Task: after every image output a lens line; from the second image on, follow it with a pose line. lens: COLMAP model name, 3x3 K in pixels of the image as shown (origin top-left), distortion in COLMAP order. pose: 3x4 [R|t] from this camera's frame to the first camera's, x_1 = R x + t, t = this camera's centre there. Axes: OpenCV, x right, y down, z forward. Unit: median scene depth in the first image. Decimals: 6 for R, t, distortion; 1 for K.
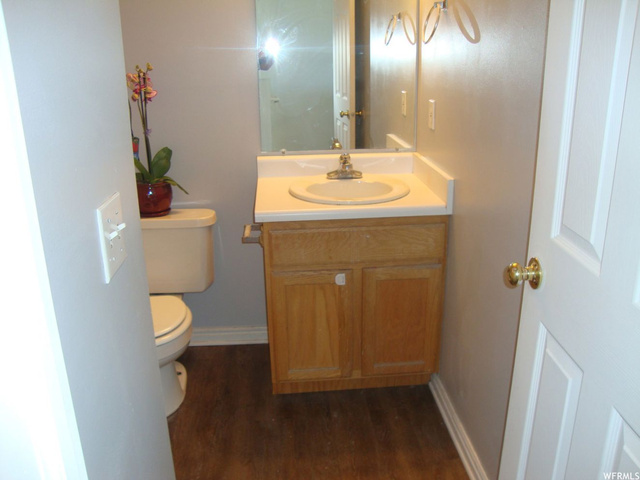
lens RADIAL K [[575.5, 0, 318.5], [0, 575.5, 237.5], [0, 0, 1]] dist [-0.182699, 0.154664]
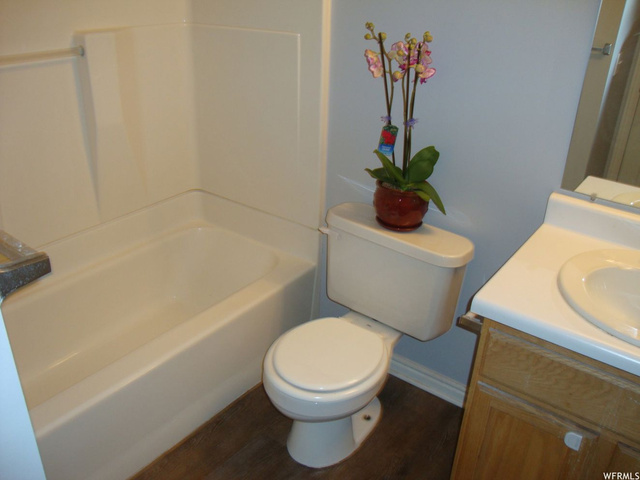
lens RADIAL K [[575.5, 0, 317.7], [0, 575.5, 242.4], [0, 0, 1]] dist [-0.182699, 0.154664]
pose [[0.738639, 0.336672, -0.584007, 0.101412], [-0.245199, 0.941190, 0.232460, -0.185566], [0.627925, -0.028506, 0.777752, 0.335888]]
